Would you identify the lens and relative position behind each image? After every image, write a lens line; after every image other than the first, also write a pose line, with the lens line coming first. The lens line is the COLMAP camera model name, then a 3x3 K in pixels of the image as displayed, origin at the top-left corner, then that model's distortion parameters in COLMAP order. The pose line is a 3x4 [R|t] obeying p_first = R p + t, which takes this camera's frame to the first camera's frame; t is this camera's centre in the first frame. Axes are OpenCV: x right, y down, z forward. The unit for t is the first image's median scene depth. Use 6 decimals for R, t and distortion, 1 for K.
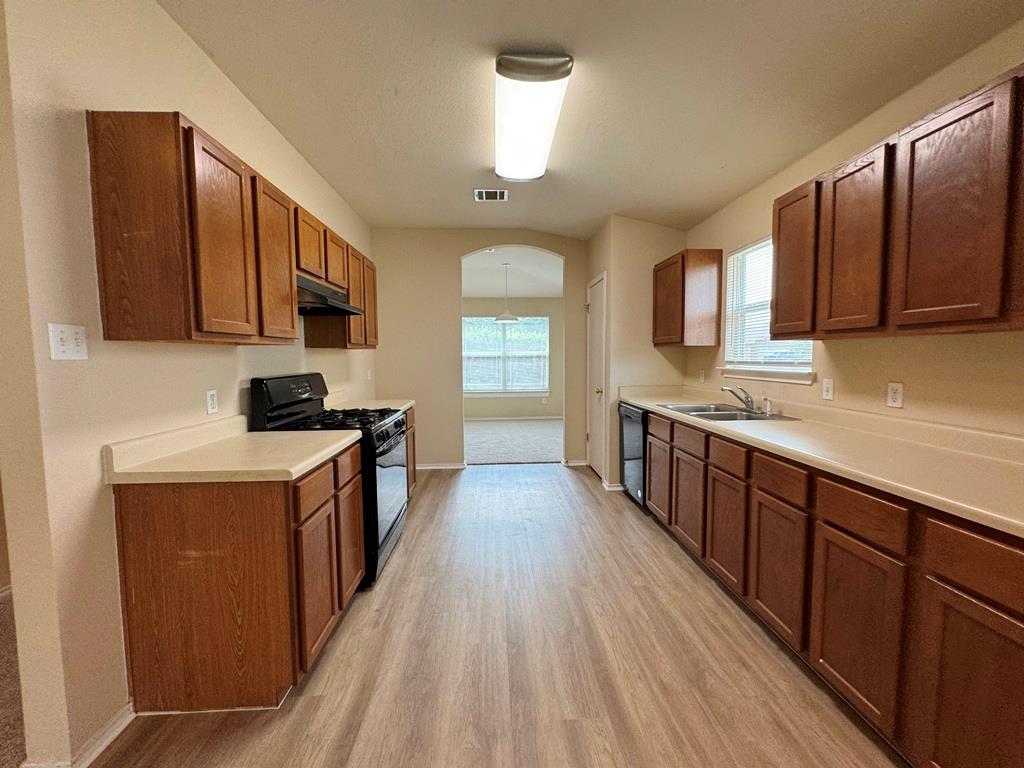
lens RADIAL K [[409.9, 0, 513.7], [0, 409.9, 382.8], [0, 0, 1]] dist [-0.004437, 0.000872]
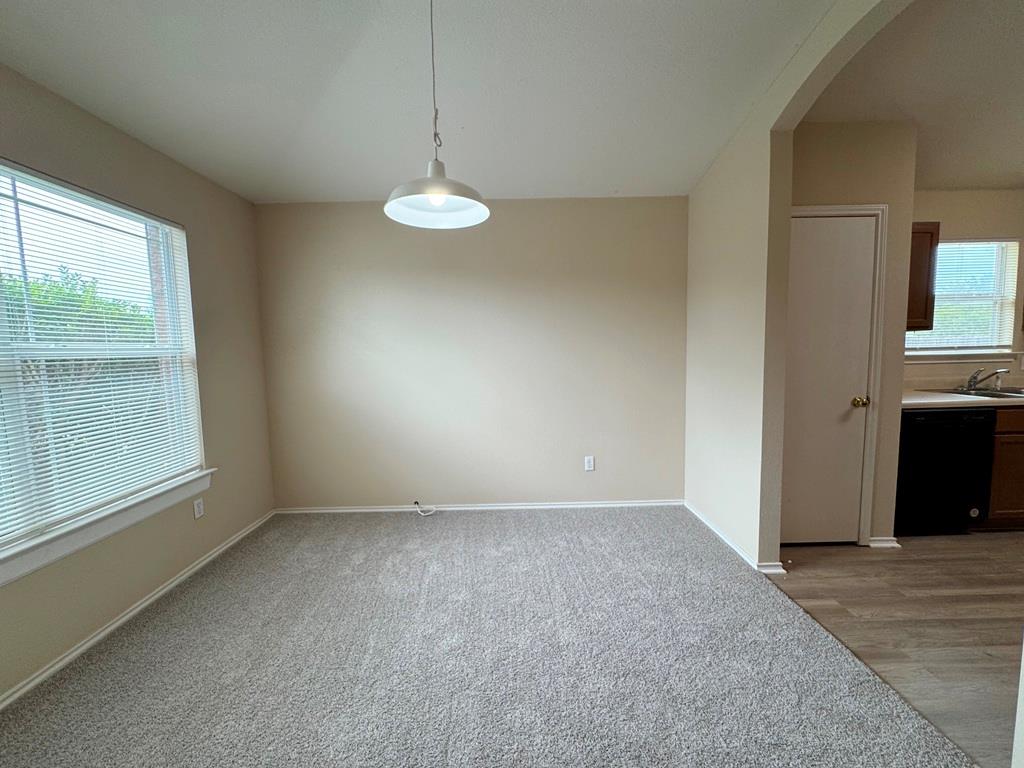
lens RADIAL K [[409.9, 0, 510.6], [0, 409.9, 382.4], [0, 0, 1]] dist [-0.004437, 0.000872]
pose [[0.046265, -0.079068, 0.995795, -0.758797], [0.085988, 0.993478, 0.074889, -0.180818], [-0.995221, 0.082161, 0.052762, 2.721515]]
